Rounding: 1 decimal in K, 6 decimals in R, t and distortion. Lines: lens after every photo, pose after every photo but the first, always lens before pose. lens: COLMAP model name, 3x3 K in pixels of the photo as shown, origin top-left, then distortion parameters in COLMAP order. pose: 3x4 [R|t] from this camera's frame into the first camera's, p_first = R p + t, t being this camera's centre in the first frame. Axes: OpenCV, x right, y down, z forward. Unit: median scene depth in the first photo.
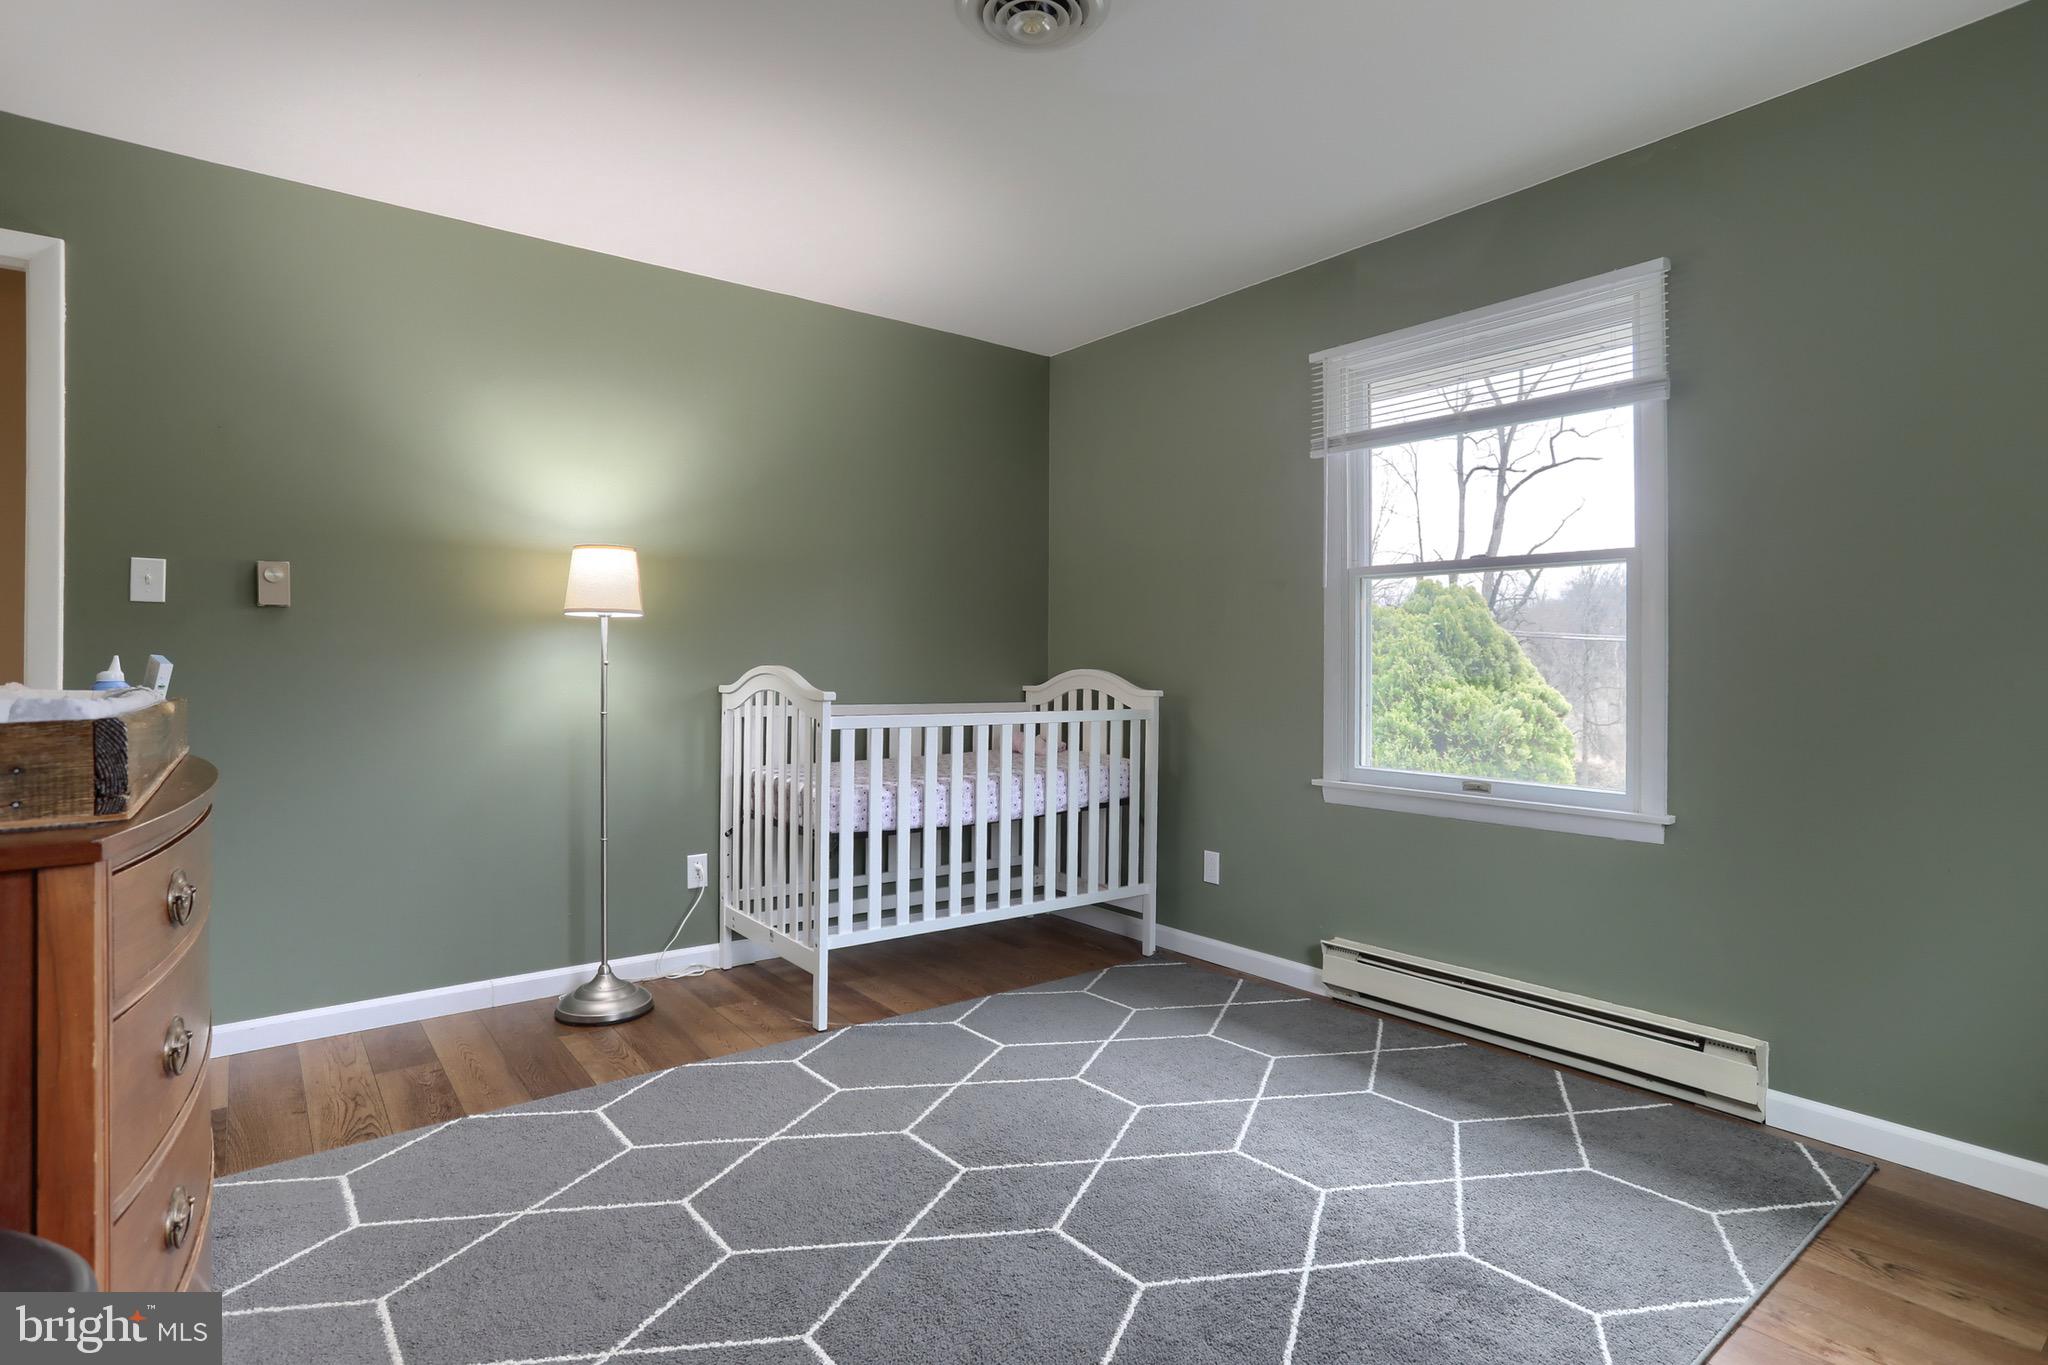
lens RADIAL K [[1043.3, 0, 1030.8], [0, 1043.3, 670.3], [0, 0, 1]] dist [-0.071416, 0.041520]
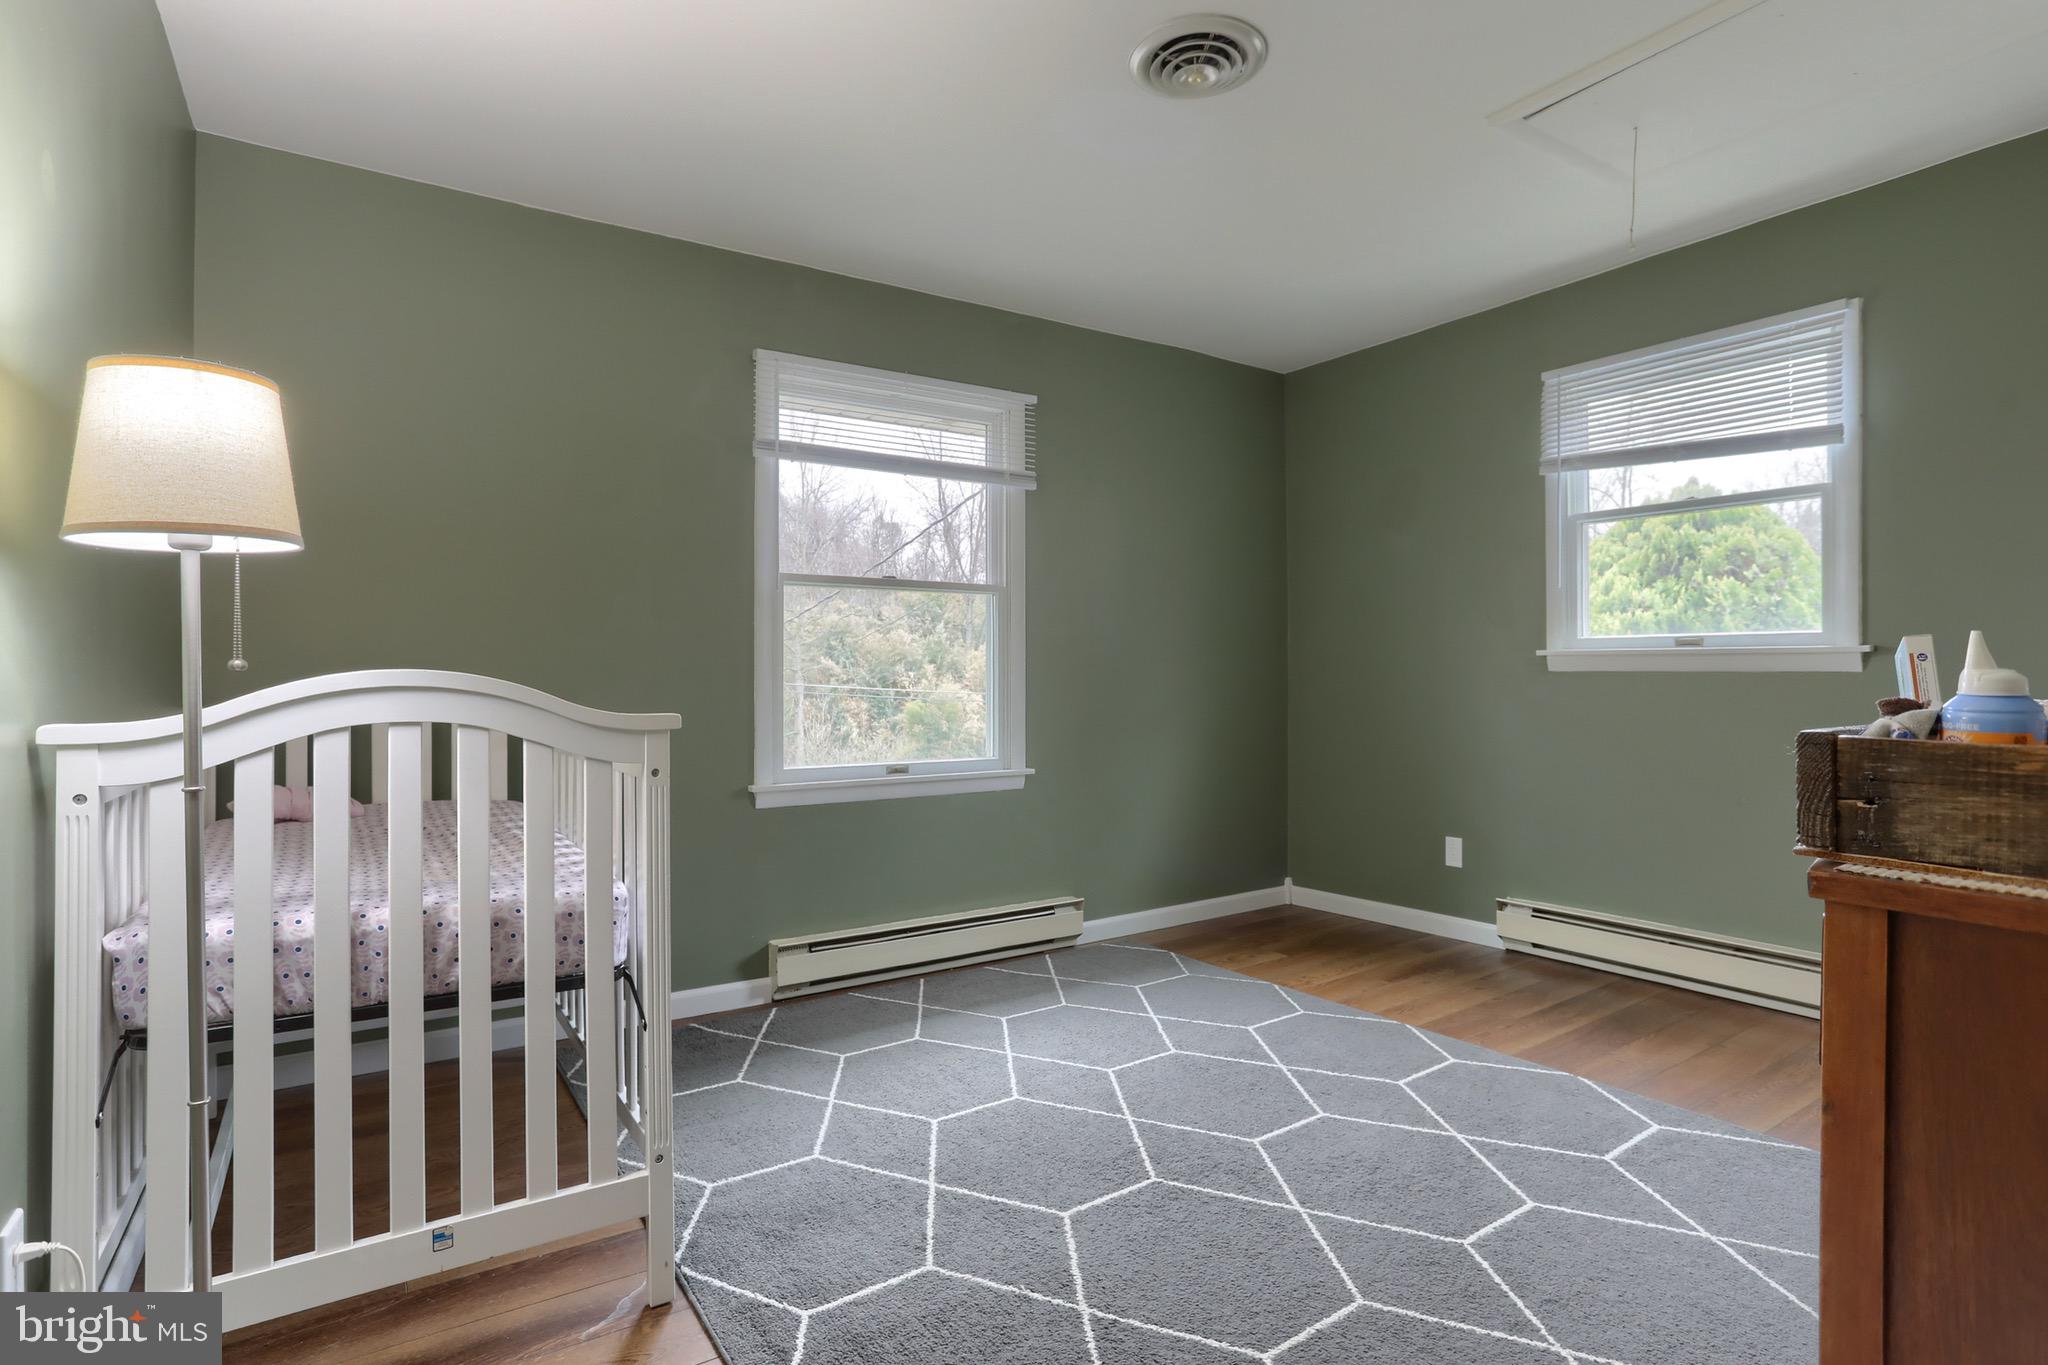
lens RADIAL K [[1043.3, 0, 1030.8], [0, 1043.3, 670.3], [0, 0, 1]] dist [-0.071416, 0.041520]
pose [[0.063515, -0.010209, 0.997929, -0.860752], [0.003866, 0.999943, 0.009983, -0.016856], [-0.997973, 0.003224, 0.063551, 0.851532]]
